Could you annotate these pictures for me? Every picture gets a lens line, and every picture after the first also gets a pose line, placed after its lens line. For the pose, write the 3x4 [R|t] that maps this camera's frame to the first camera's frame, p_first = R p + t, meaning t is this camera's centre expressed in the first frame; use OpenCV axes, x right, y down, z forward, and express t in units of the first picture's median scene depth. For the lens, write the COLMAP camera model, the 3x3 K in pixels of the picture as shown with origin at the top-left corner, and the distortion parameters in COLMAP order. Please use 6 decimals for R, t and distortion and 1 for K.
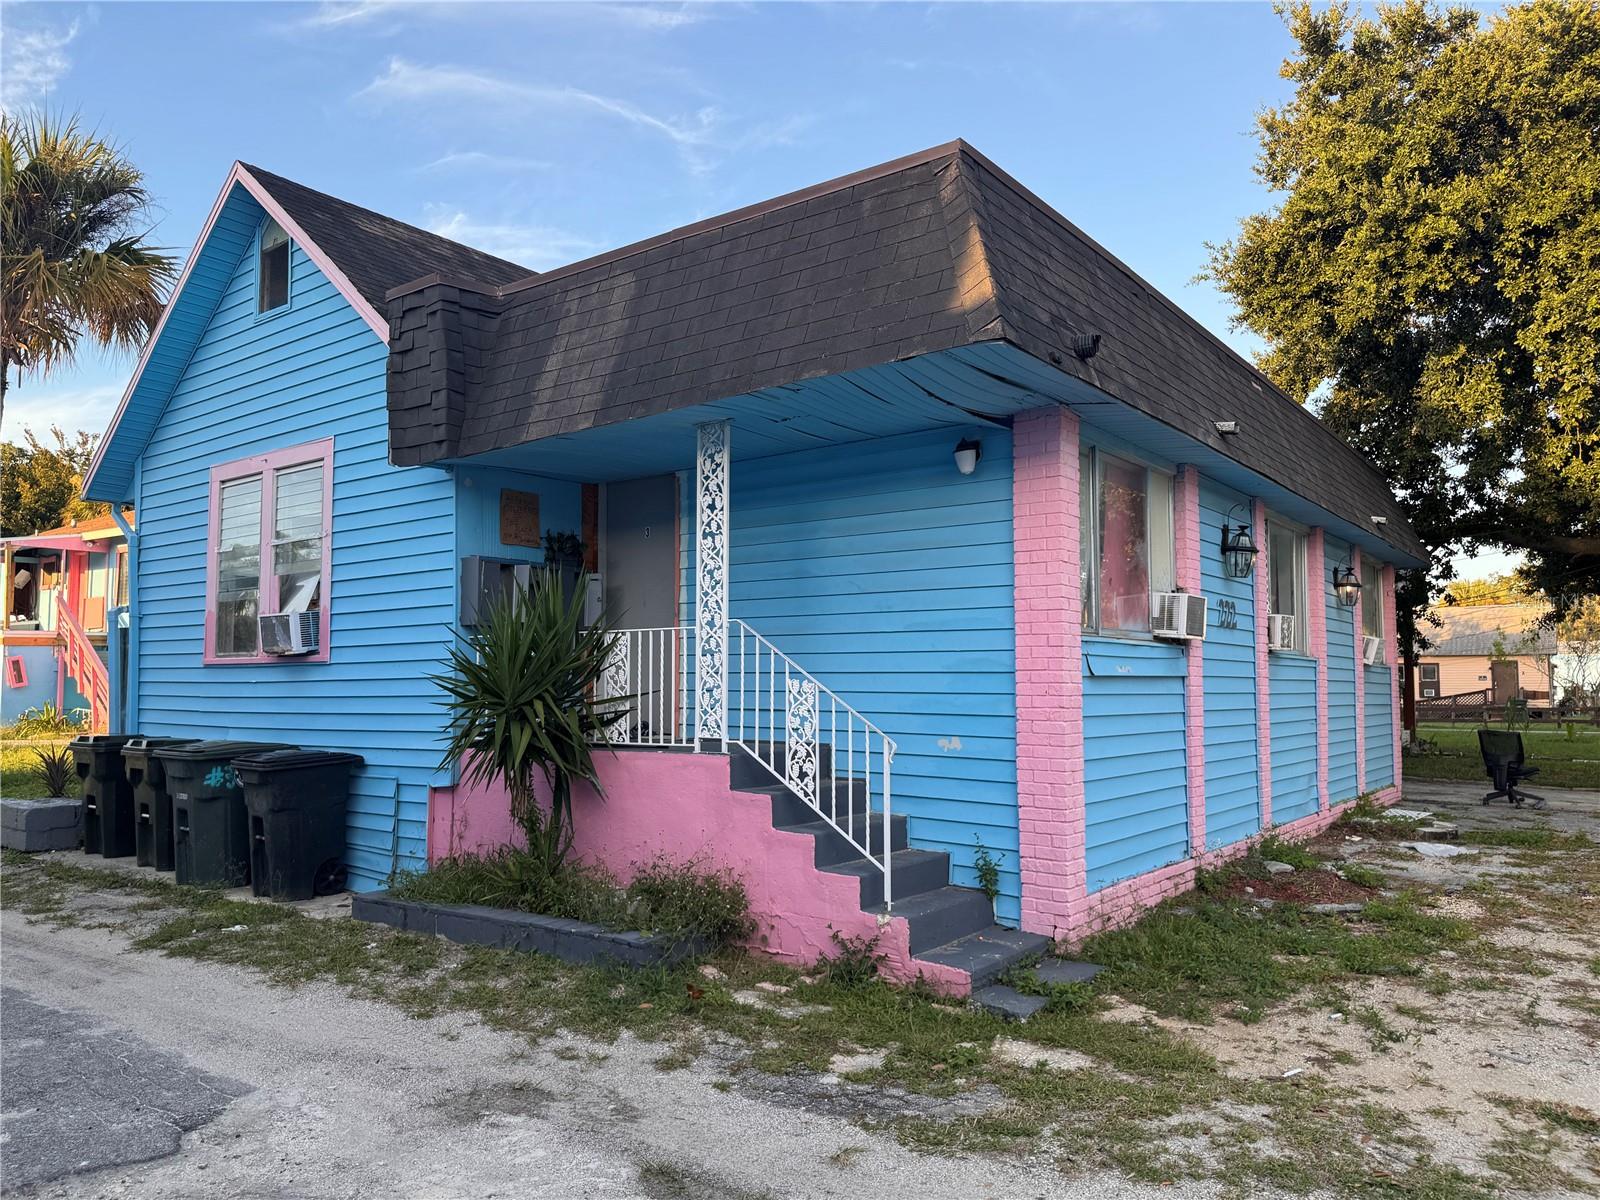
lens RADIAL K [[1128.4, 0, 799.7], [0, 1128.4, 611.2], [0, 0, 1]] dist [0.048814, -0.053980]
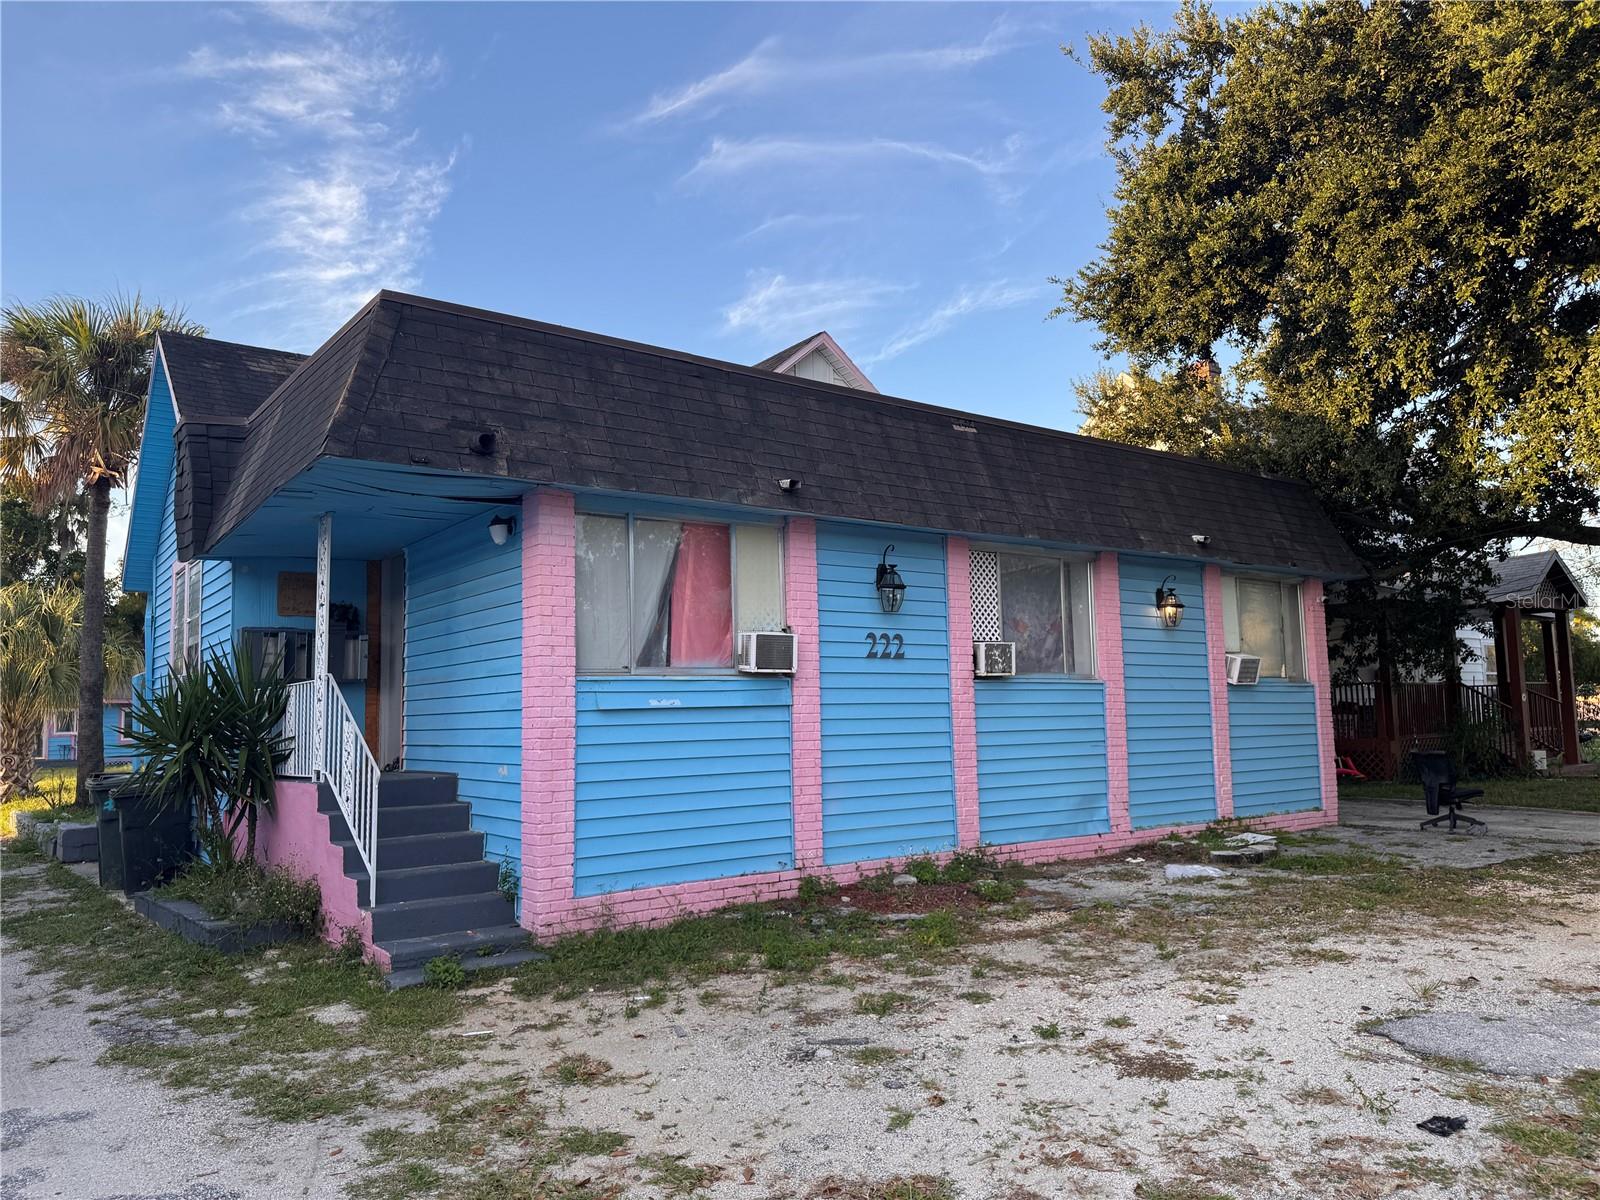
lens RADIAL K [[1128.4, 0, 796.7], [0, 1128.4, 604.0], [0, 0, 1]] dist [0.048814, -0.053980]
pose [[0.961119, -0.052018, -0.271191, 0.704143], [0.042219, 0.998232, -0.041845, 0.004936], [0.272888, 0.028768, 0.961616, -0.064506]]
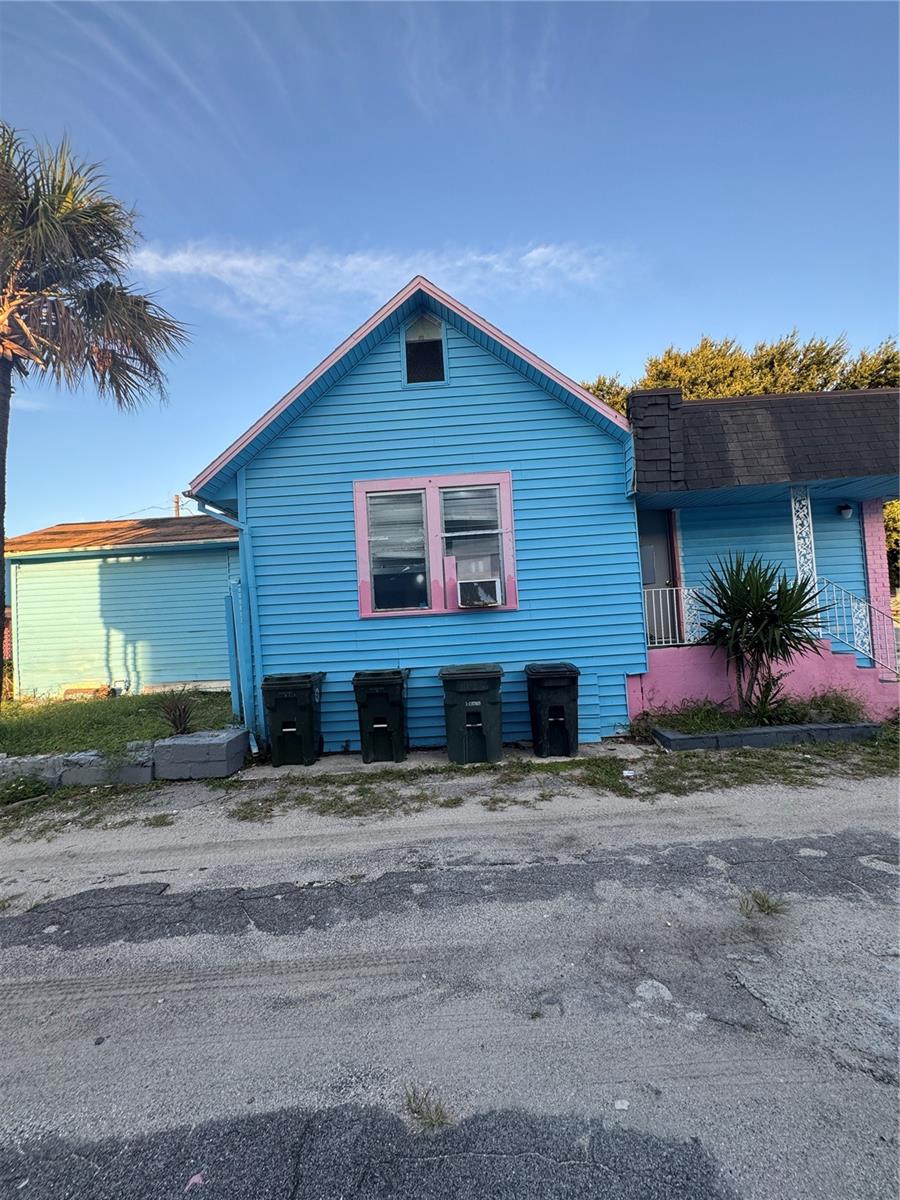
lens RADIAL K [[480.7, 0, 453.9], [0, 480.7, 595.8], [0, 0, 1]] dist [-0.002890, 0.001356]
pose [[0.807878, -0.023929, 0.588864, -1.059706], [0.018377, 0.999712, 0.015412, 0.015348], [-0.589063, -0.001629, 0.808085, 0.590640]]
